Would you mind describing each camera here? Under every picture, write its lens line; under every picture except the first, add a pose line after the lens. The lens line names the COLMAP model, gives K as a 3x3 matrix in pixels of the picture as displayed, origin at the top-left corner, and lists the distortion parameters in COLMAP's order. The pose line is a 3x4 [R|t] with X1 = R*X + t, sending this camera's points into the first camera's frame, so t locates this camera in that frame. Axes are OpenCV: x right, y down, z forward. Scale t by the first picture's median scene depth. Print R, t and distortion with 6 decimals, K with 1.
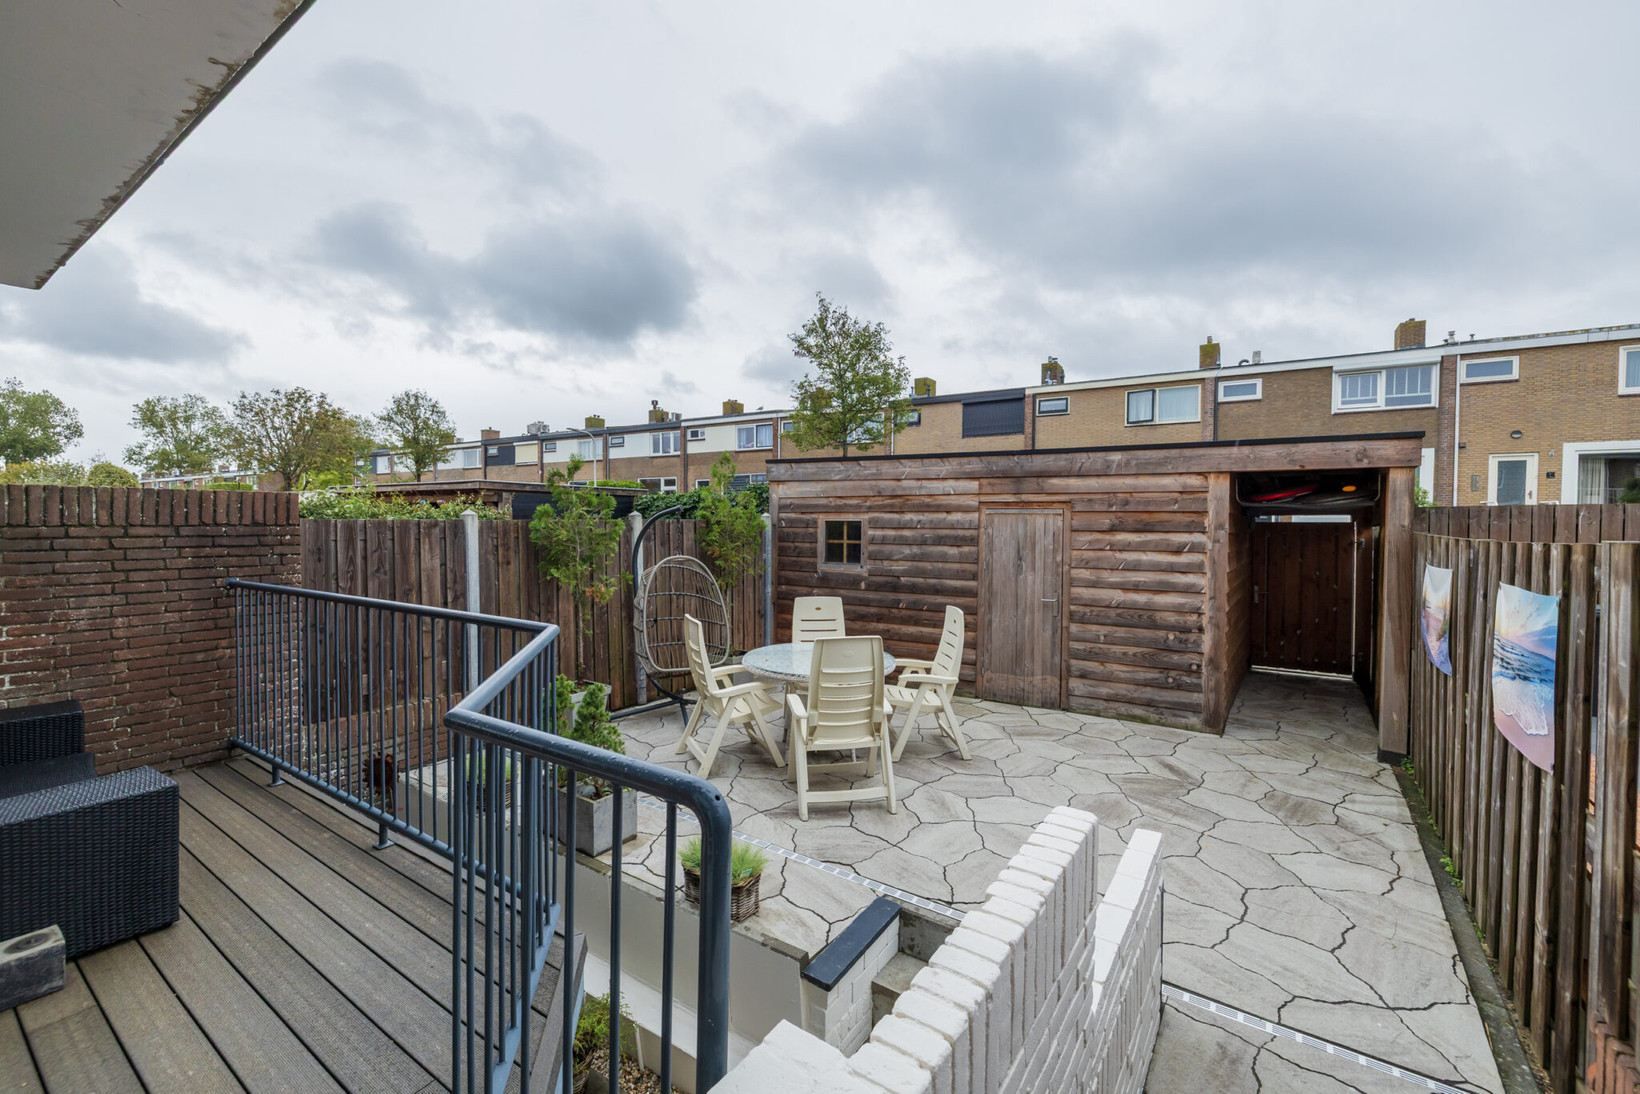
lens RADIAL K [[702.7, 0, 818.6], [0, 702.7, 552.4], [0, 0, 1]] dist [-0.001286, -0.000522]
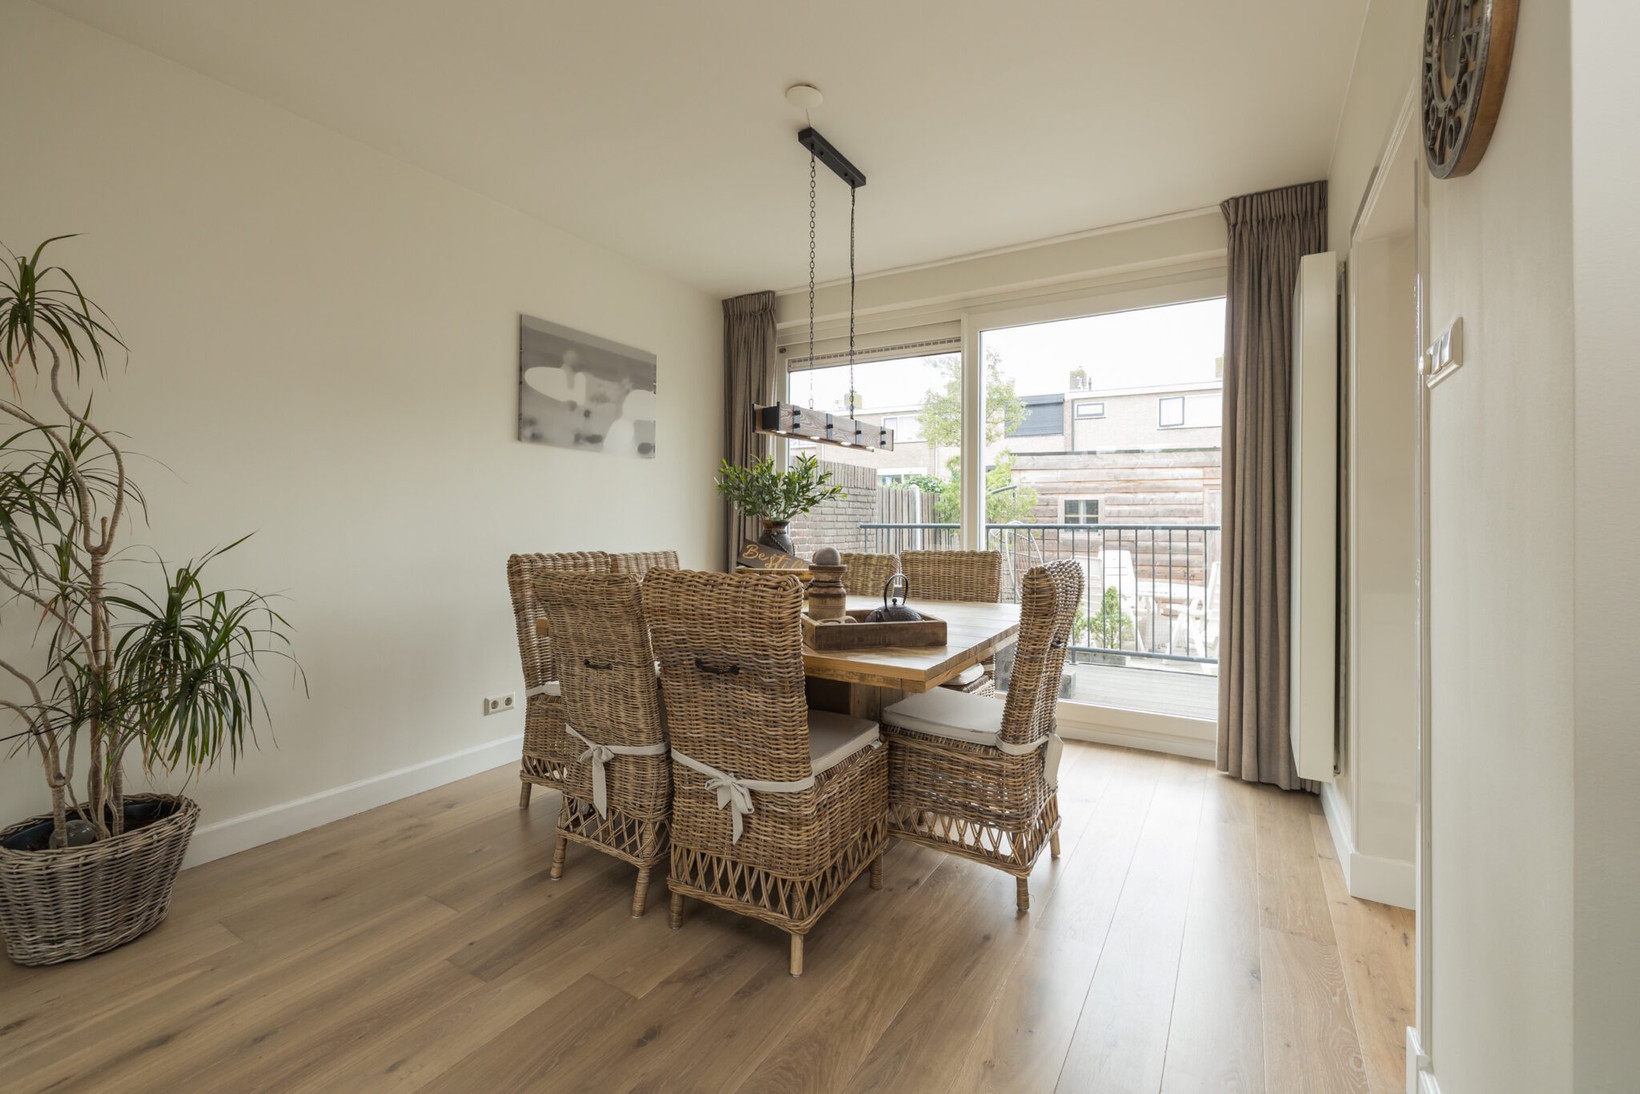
lens RADIAL K [[702.7, 0, 779.4], [0, 702.7, 515.4], [0, 0, 1]] dist [-0.001286, -0.000522]
pose [[0.999946, 0.002499, 0.010101, -0.708415], [-0.001963, 0.998608, -0.052716, 0.071662], [-0.010219, 0.052693, 0.998558, -0.408825]]
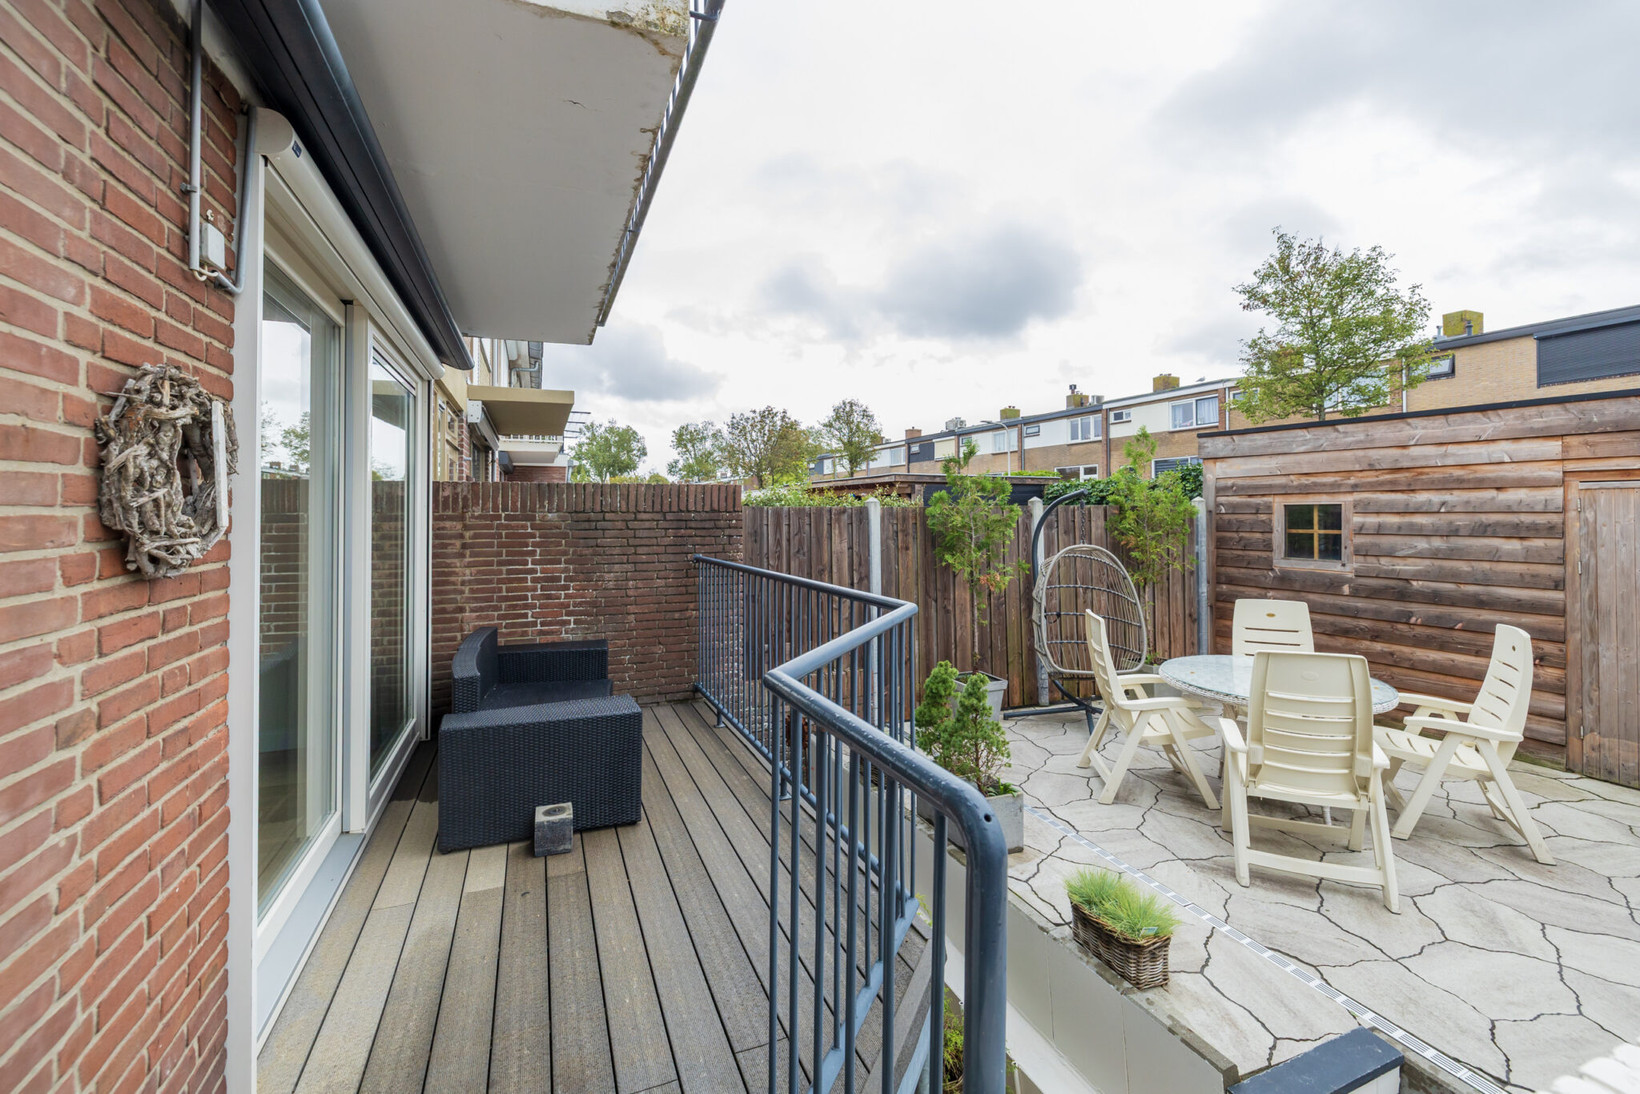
lens RADIAL K [[702.7, 0, 798.1], [0, 702.7, 514.5], [0, 0, 1]] dist [-0.001286, -0.000522]
pose [[0.814324, -0.010520, -0.580315, 0.028116], [-0.017457, 0.998939, -0.042606, 0.011210], [0.580148, 0.044826, 0.813277, 0.054509]]
